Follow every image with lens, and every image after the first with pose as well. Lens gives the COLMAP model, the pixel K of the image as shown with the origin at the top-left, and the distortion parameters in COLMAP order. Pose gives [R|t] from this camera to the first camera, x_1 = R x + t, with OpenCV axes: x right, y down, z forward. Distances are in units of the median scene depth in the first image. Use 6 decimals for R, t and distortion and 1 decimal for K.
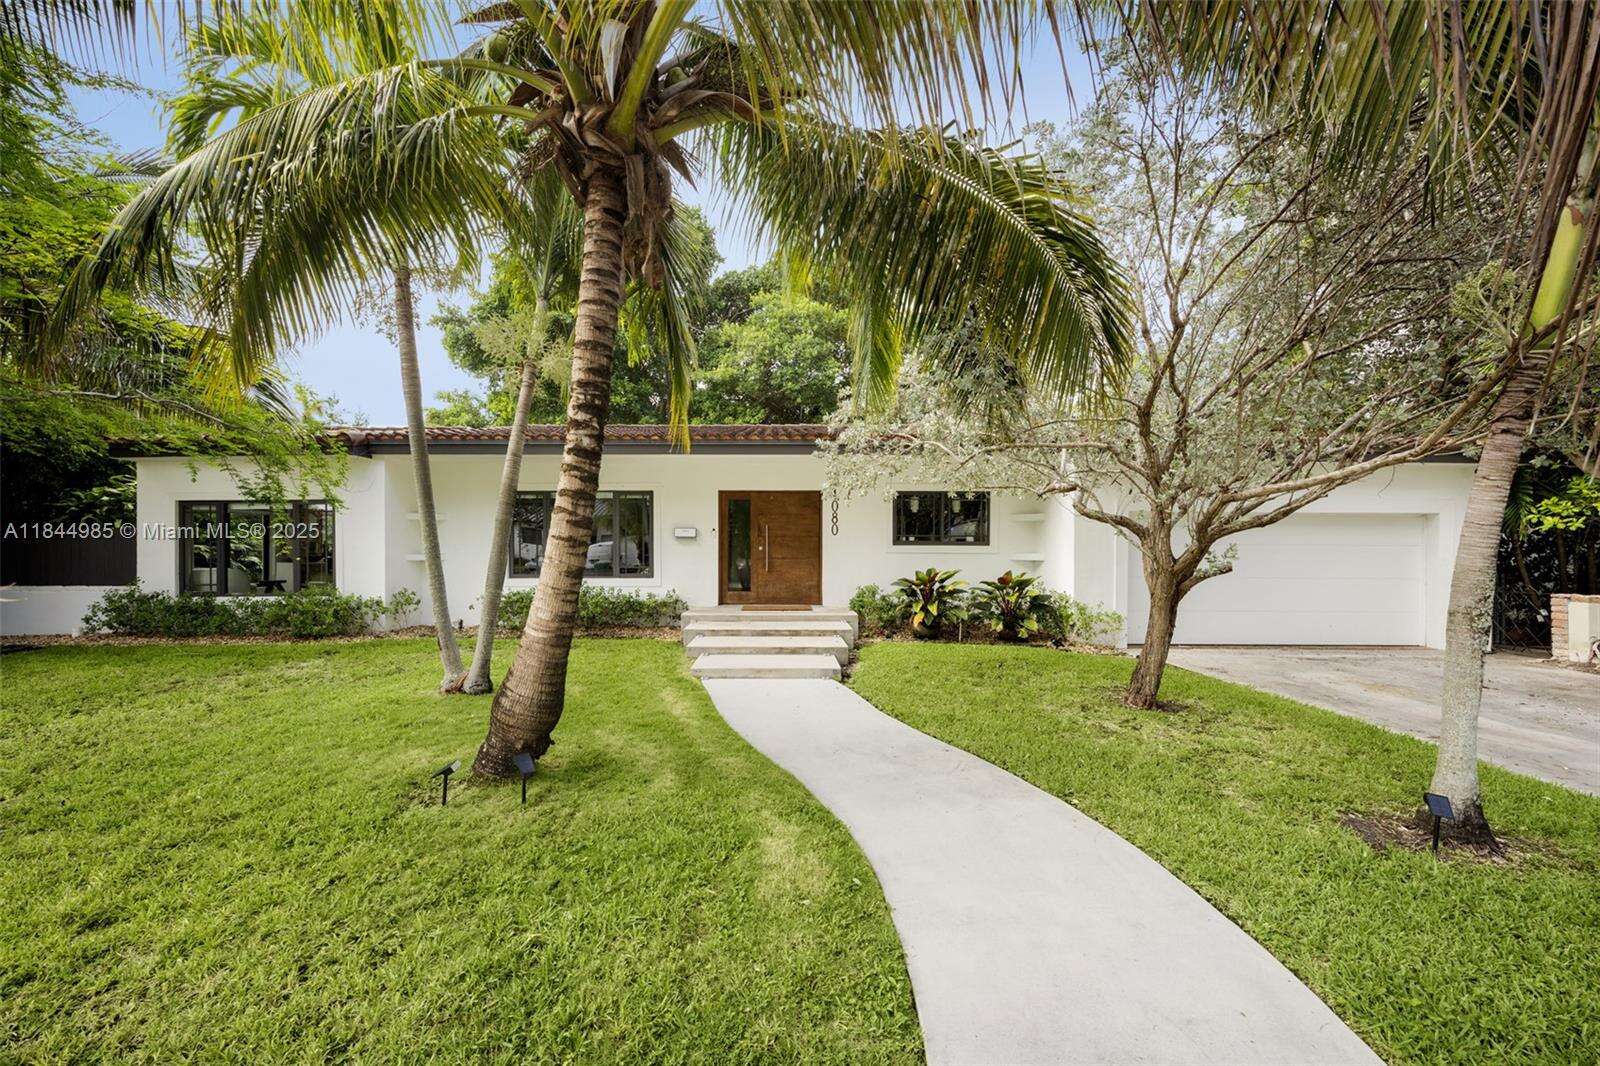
lens RADIAL K [[619.1, 0, 773.5], [0, 619.1, 555.6], [0, 0, 1]] dist [-0.000817, 0.000003]
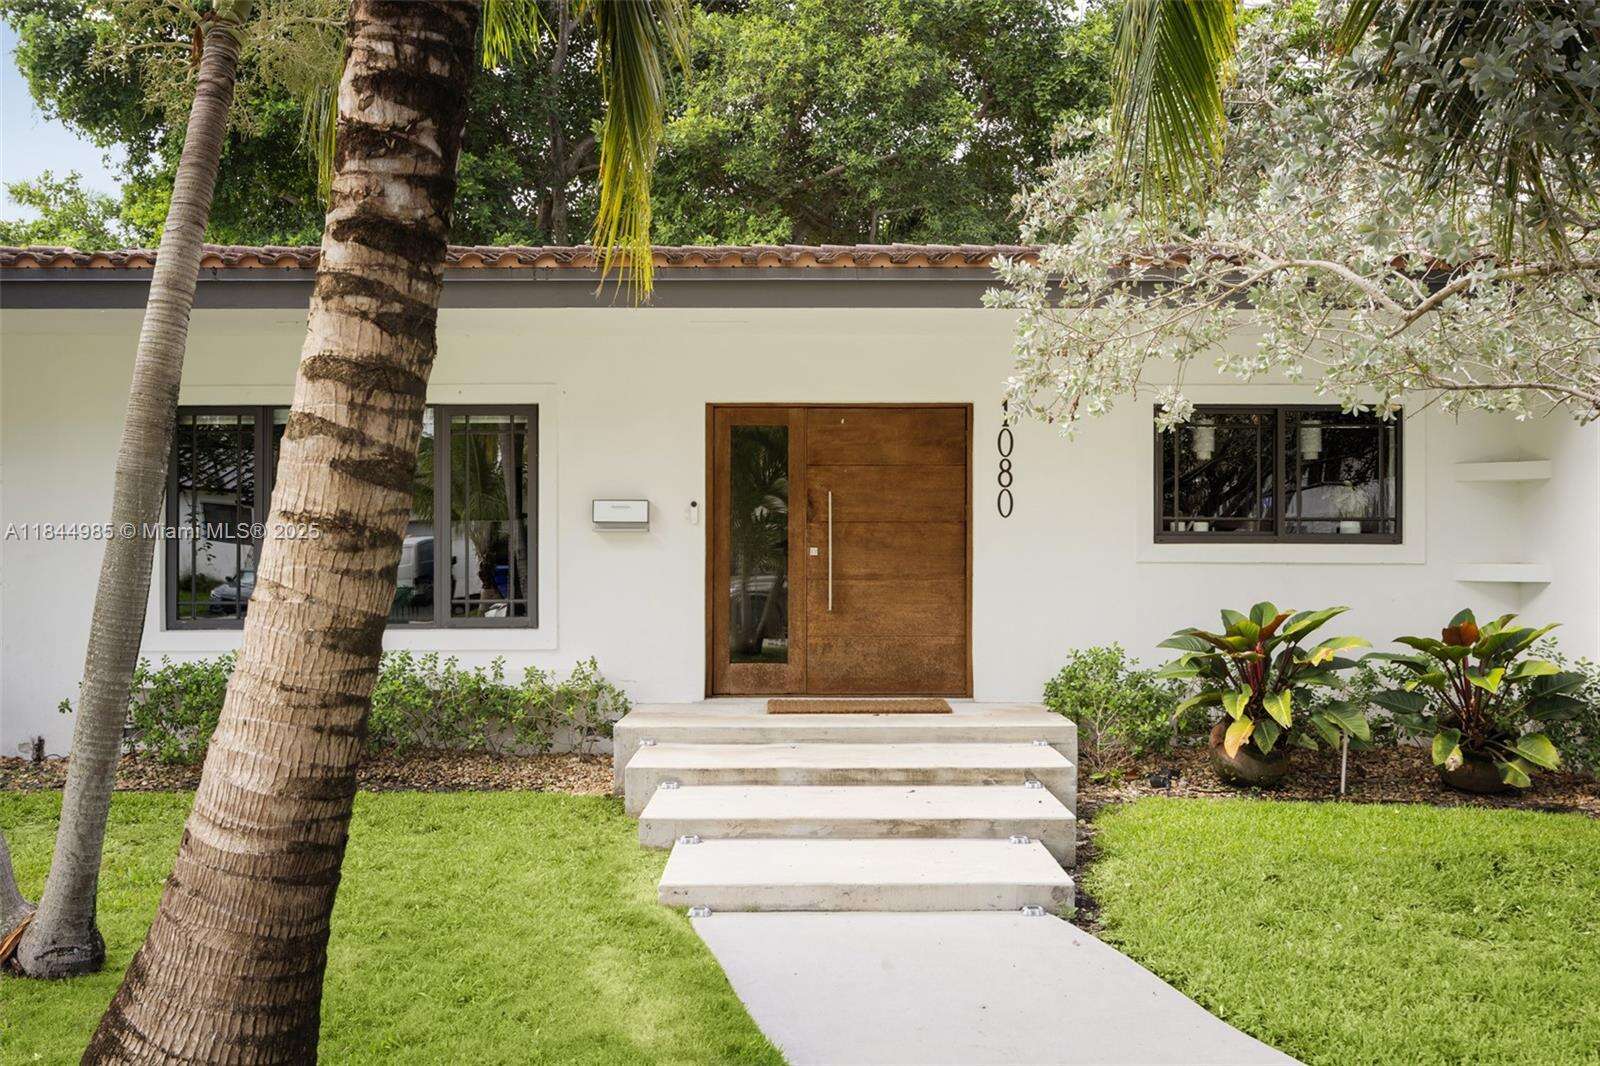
lens RADIAL K [[1463.8, 0, 800.9], [0, 1463.8, 531.6], [0, 0, 1]] dist [0.005818, 0.000000]
pose [[0.999998, -0.001561, 0.000851, -0.034655], [0.001582, 0.999675, -0.025437, -0.001358], [-0.000811, 0.025439, 0.999676, 0.094032]]
